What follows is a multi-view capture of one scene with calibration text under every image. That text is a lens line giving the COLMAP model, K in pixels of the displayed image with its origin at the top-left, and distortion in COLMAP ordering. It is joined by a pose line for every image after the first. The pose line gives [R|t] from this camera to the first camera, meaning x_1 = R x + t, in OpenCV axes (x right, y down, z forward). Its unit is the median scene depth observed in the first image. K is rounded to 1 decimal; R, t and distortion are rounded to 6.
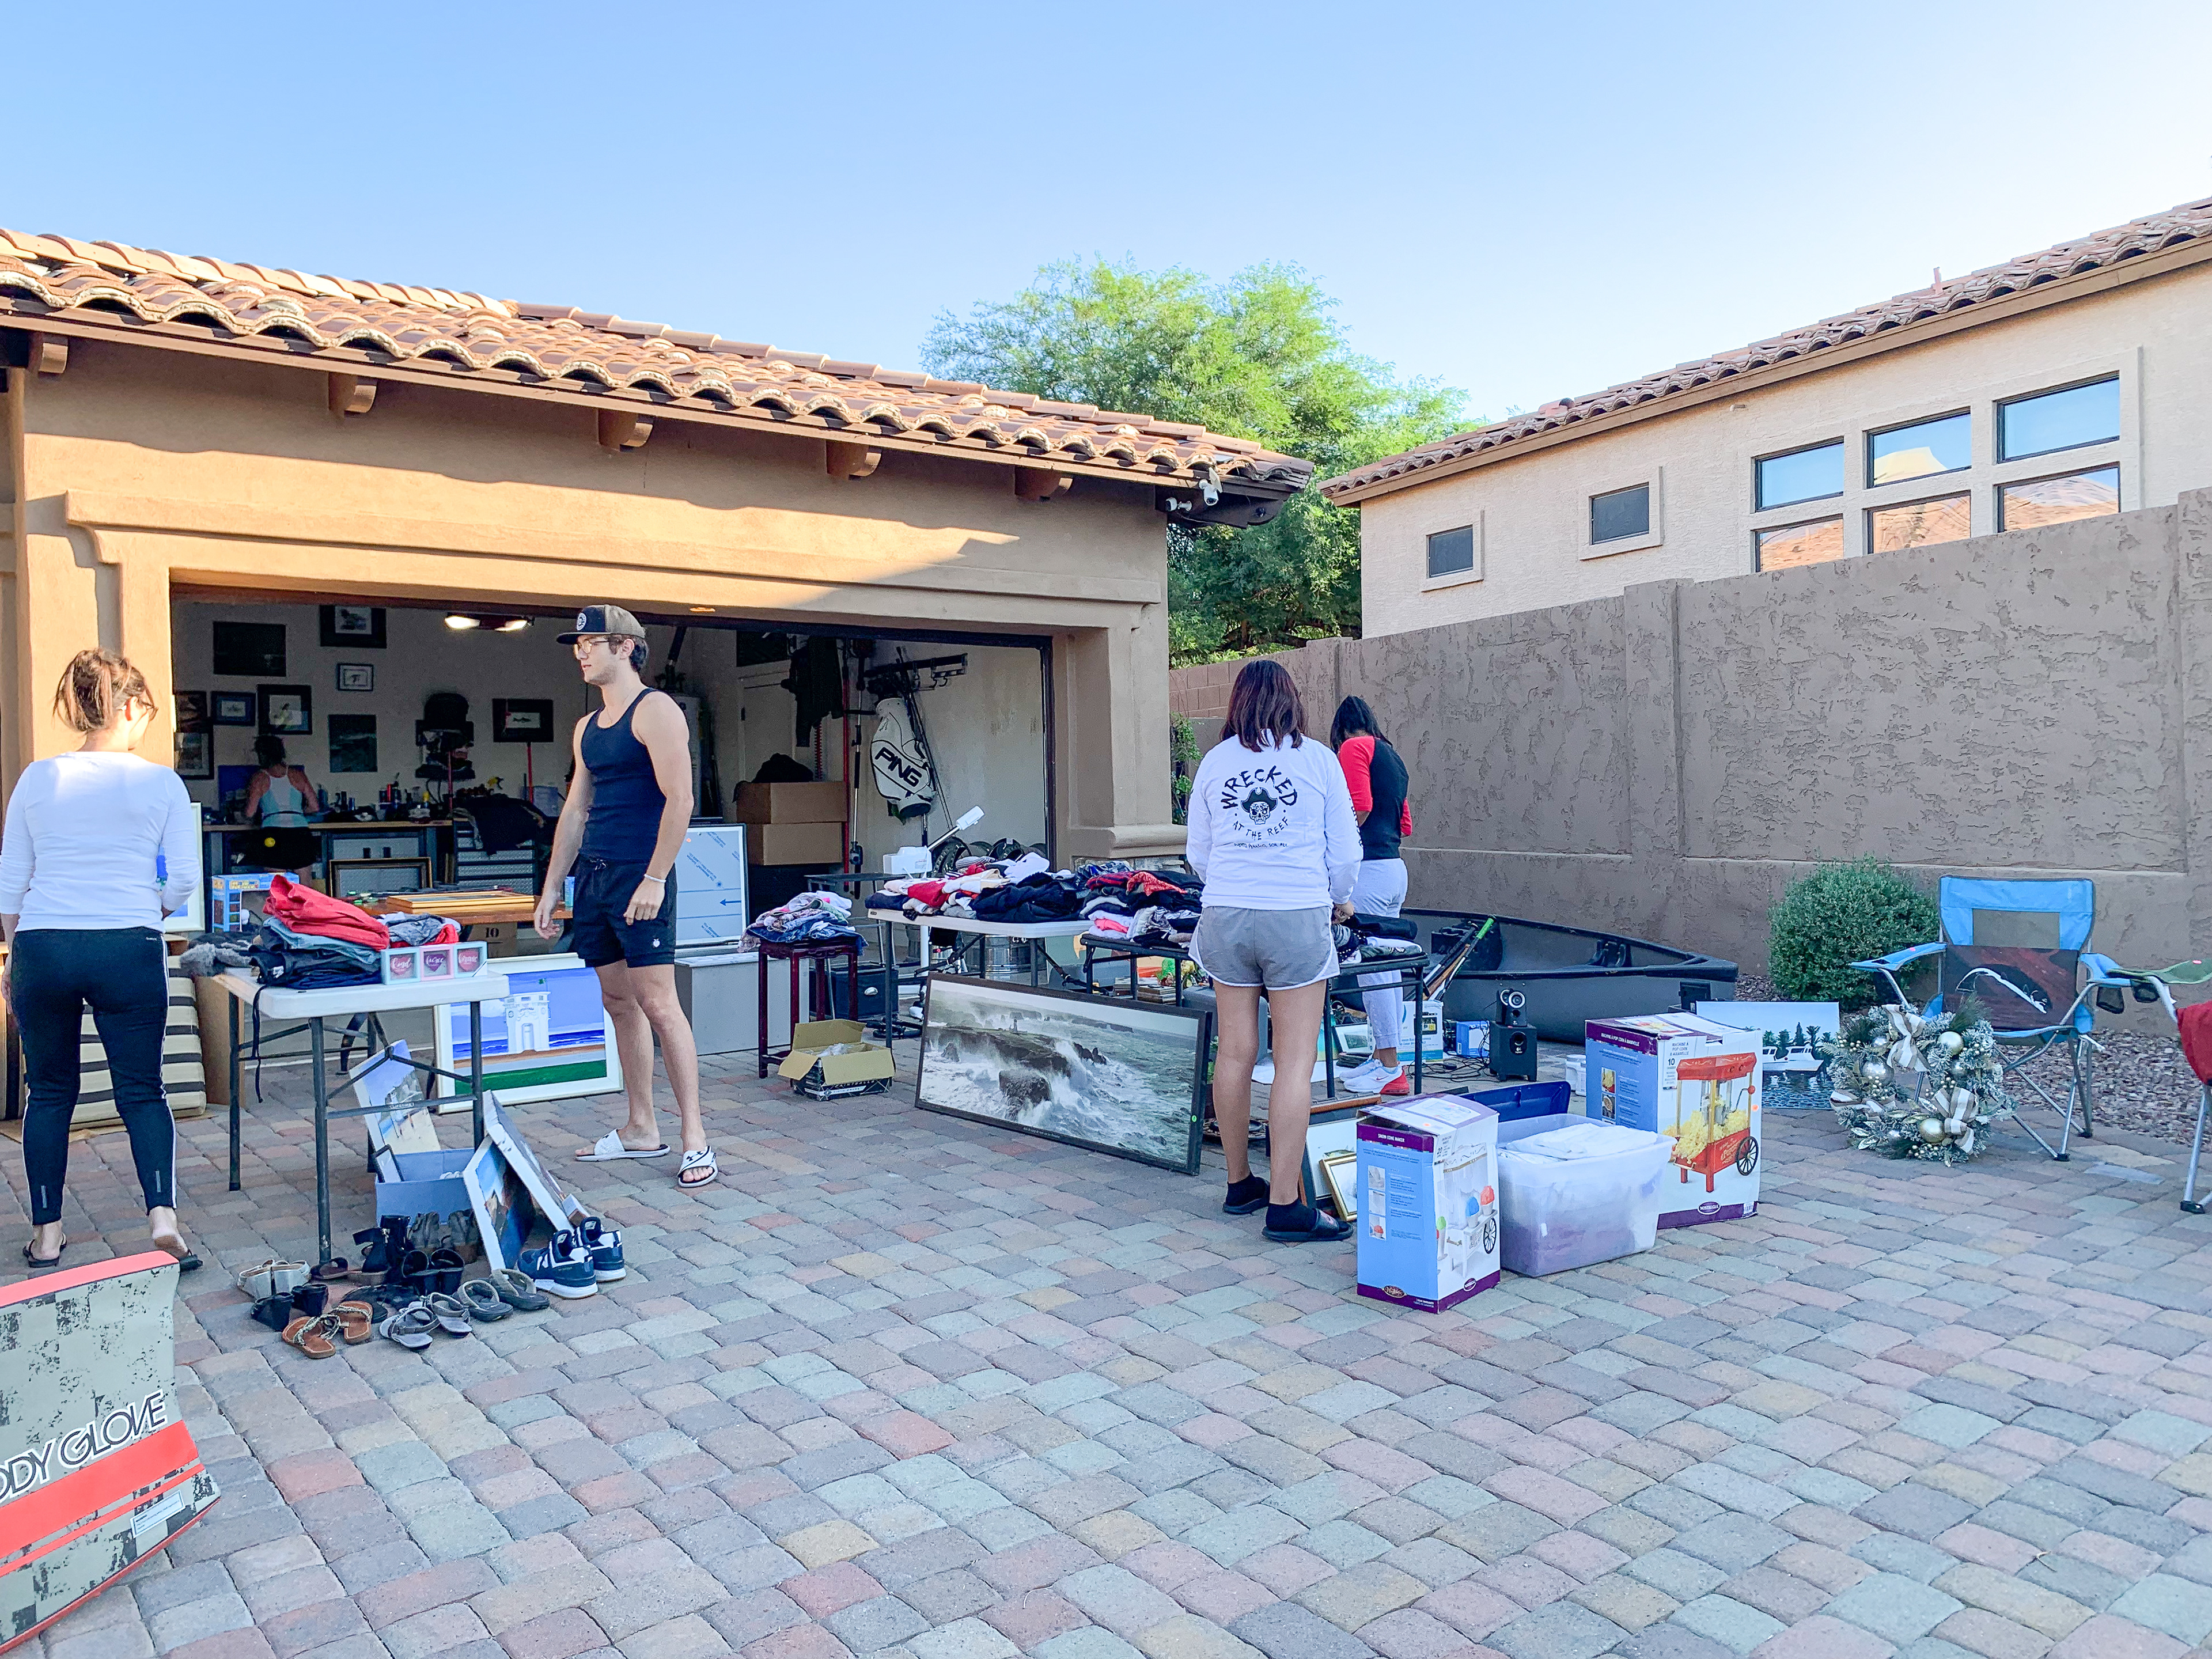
lens RADIAL K [[1694.0, 0, 1106.0], [0, 1694.0, 829.5], [0, 0, 1]] dist [0.048117, -0.076336]
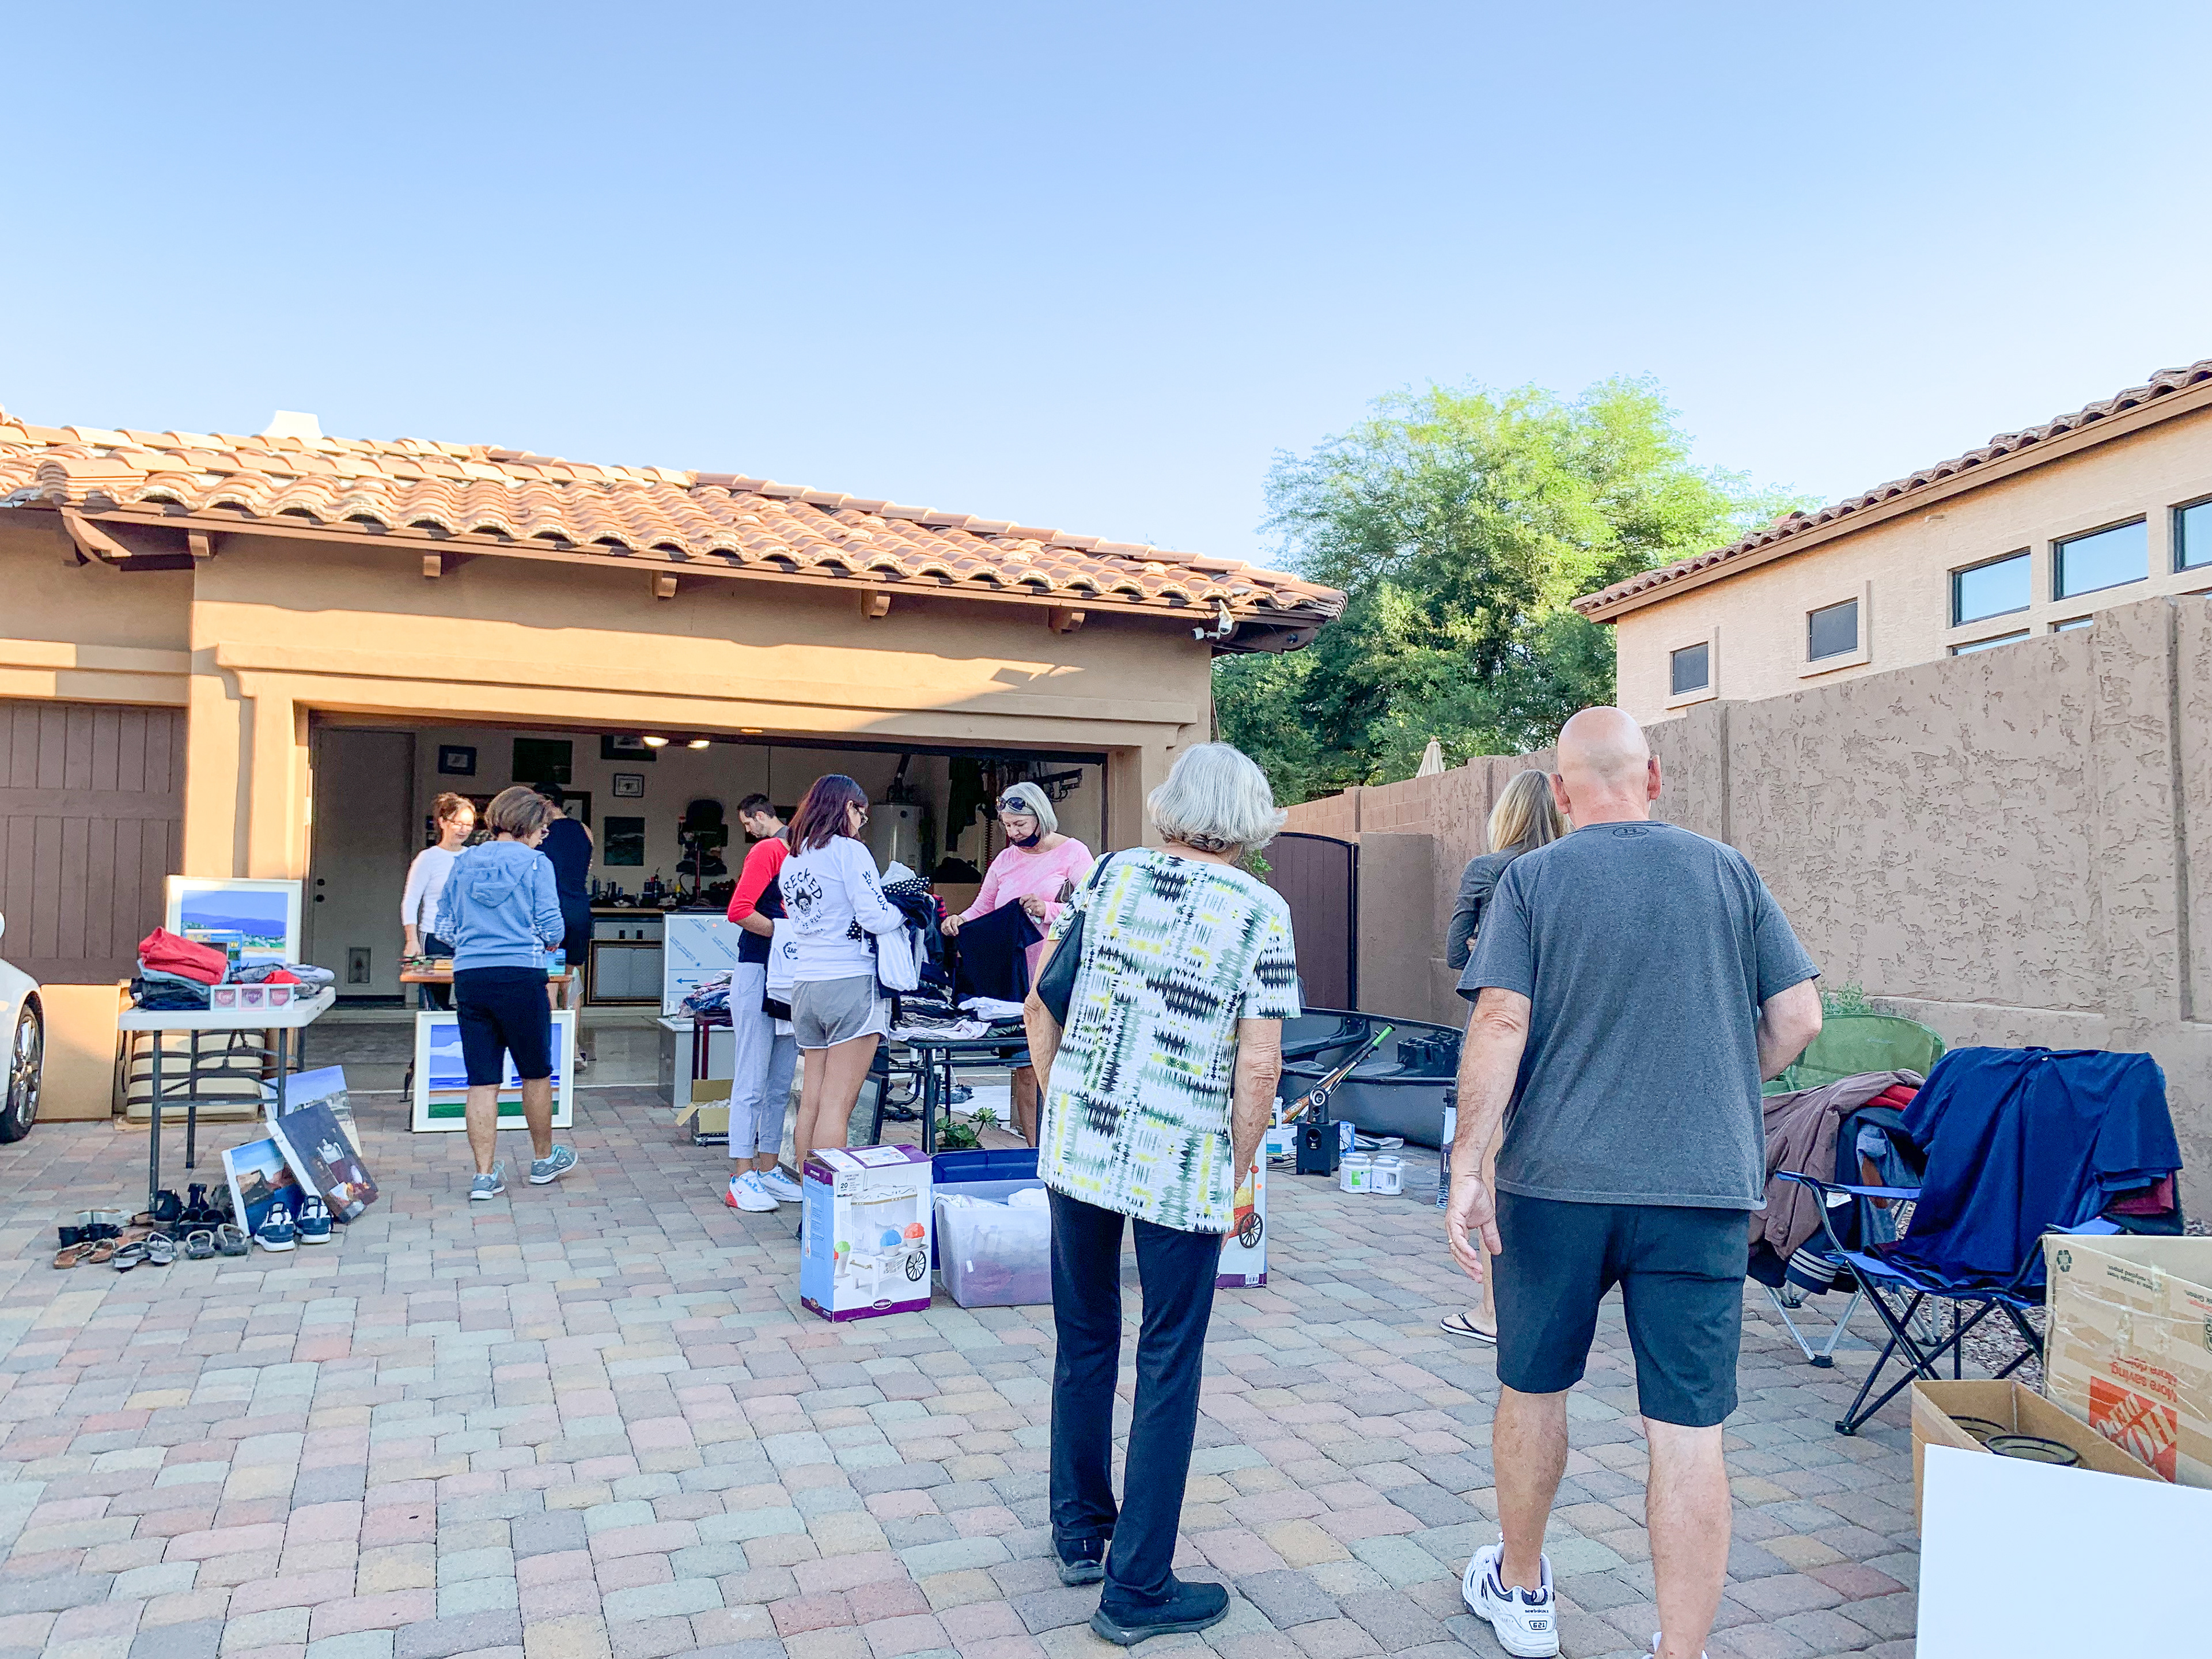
lens RADIAL K [[1699.6, 0, 1104.1], [0, 1699.6, 853.3], [0, 0, 1]] dist [0.054406, -0.086803]
pose [[0.957943, 0.022488, -0.286075, 0.337070], [-0.037641, 0.998158, -0.047578, 0.002243], [0.284478, 0.056345, 0.957025, -0.054583]]
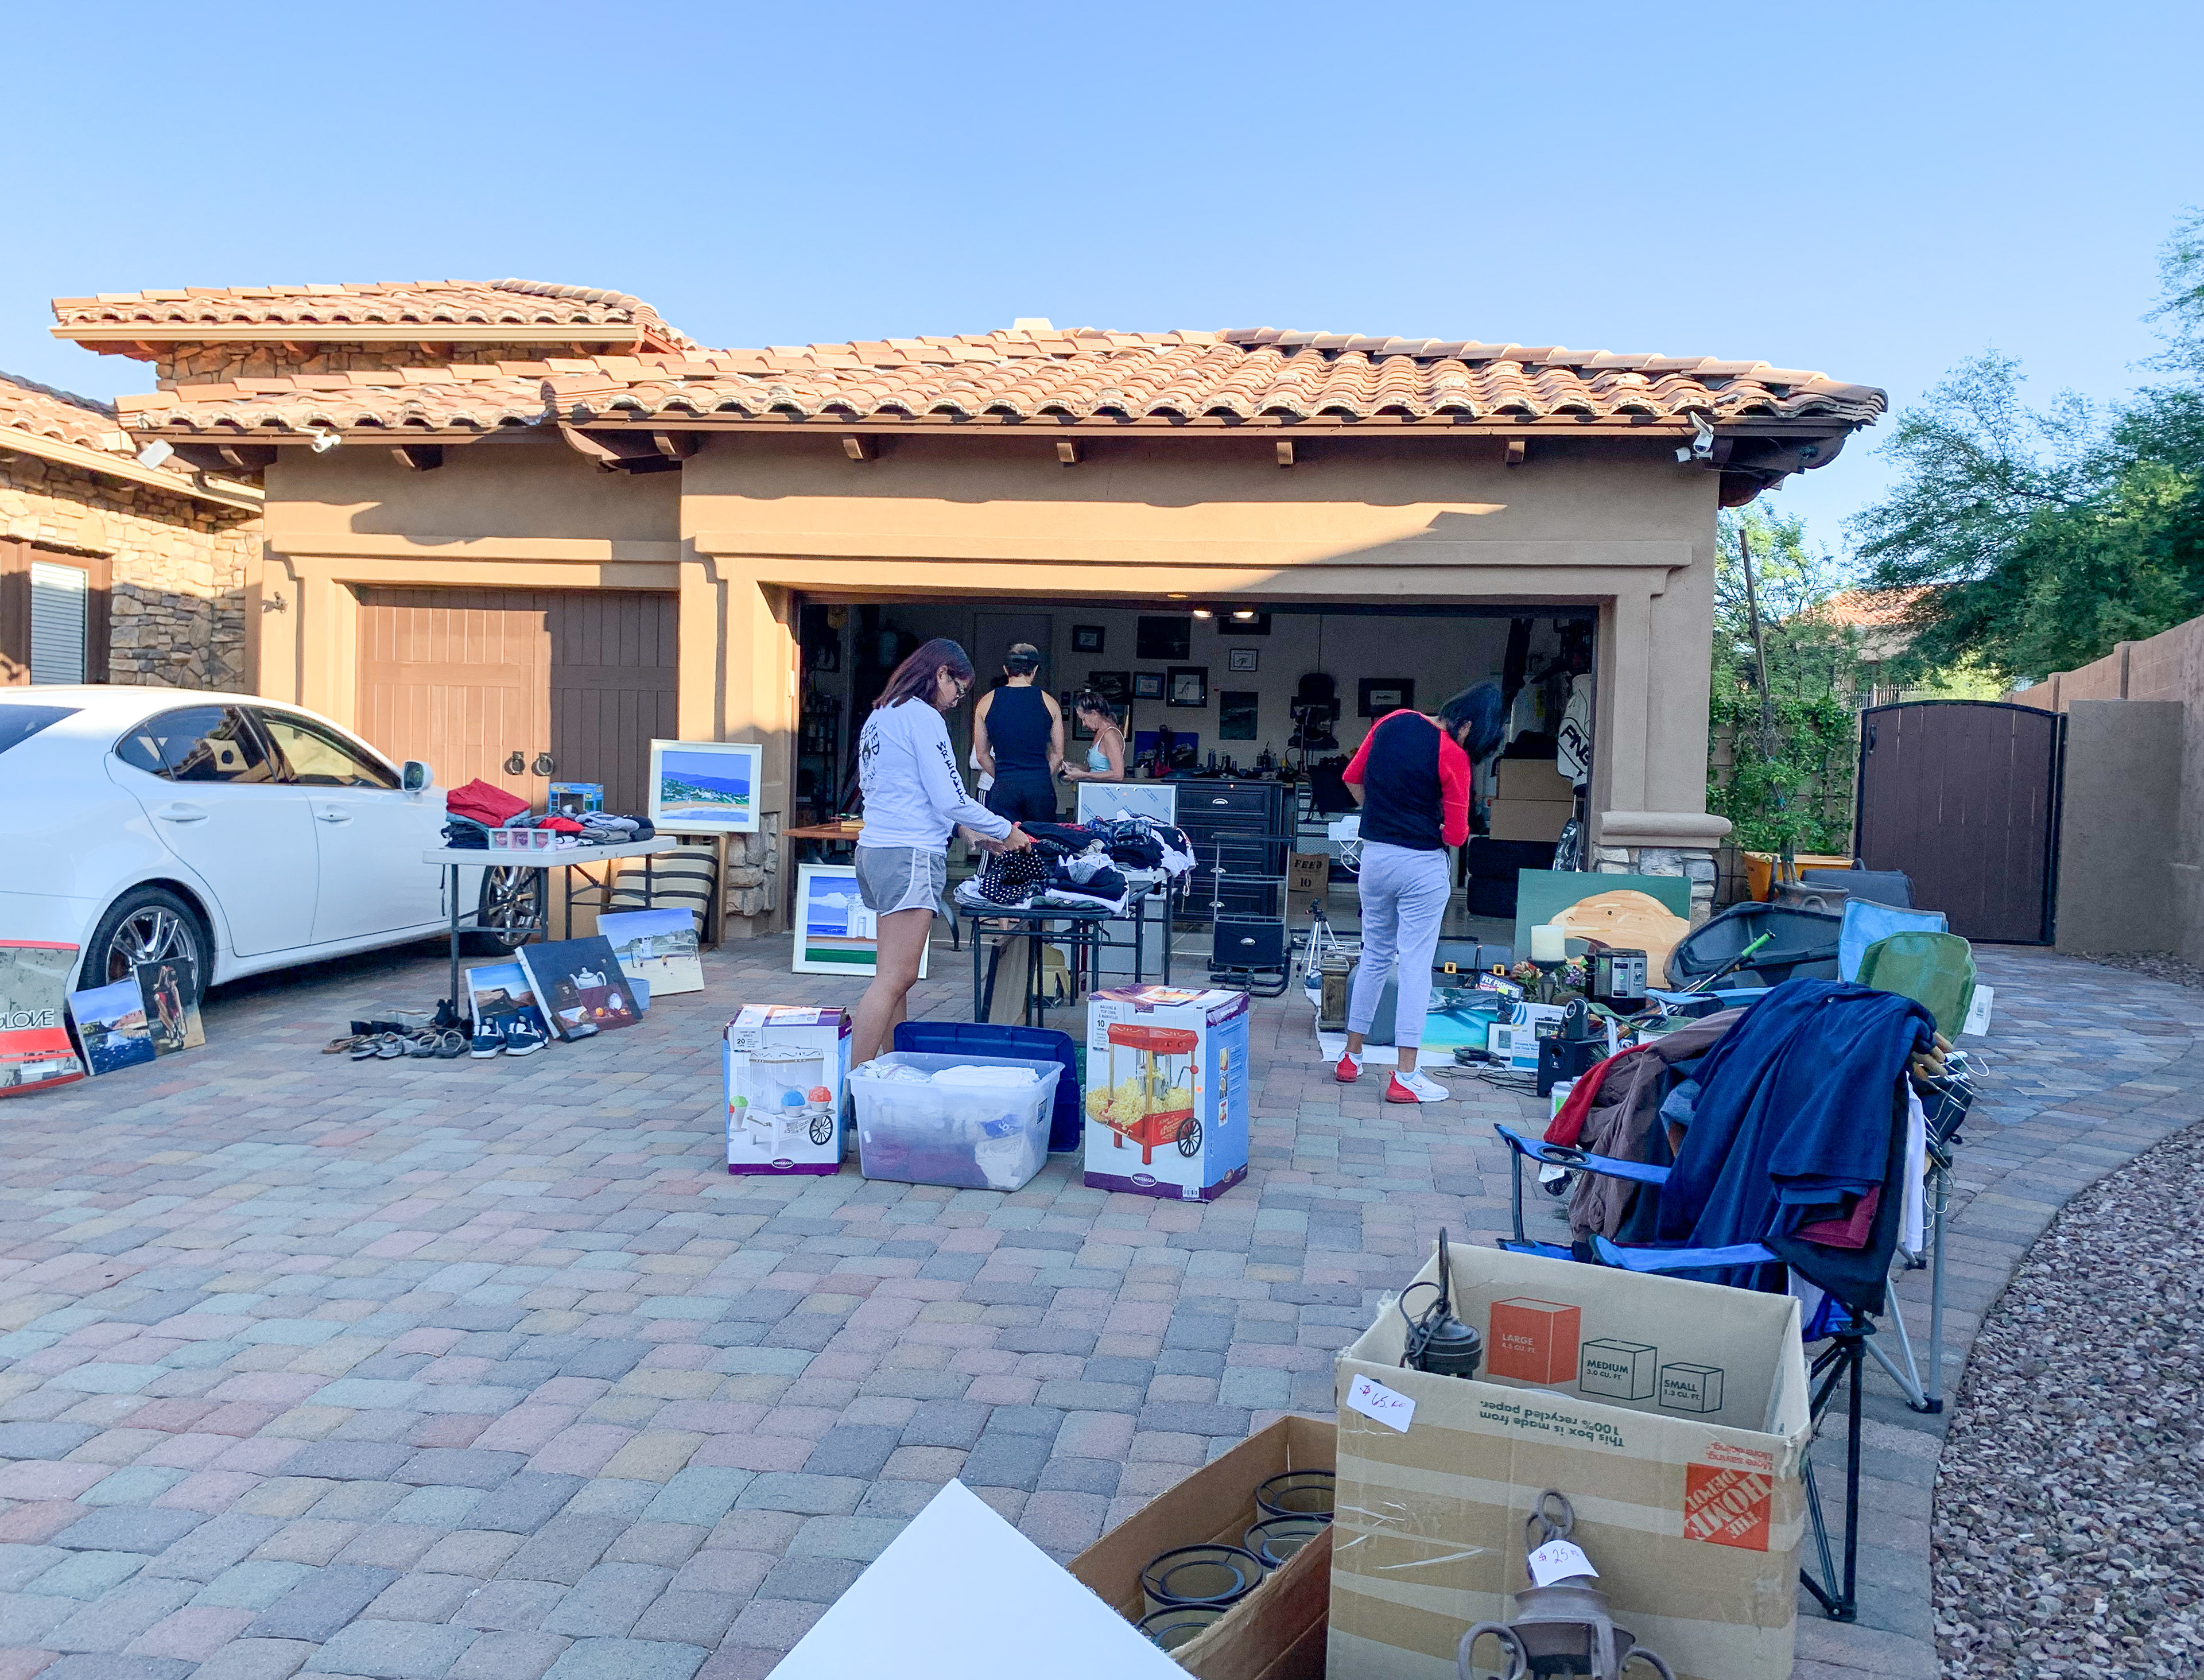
lens RADIAL K [[1726.7, 0, 1100.5], [0, 1726.7, 863.4], [0, 0, 1]] dist [0.087327, -0.154502]
pose [[0.685157, 0.077181, -0.724294, 0.587217], [-0.058579, 0.996988, 0.050826, -0.005552], [0.726036, 0.007605, 0.687615, 0.163218]]
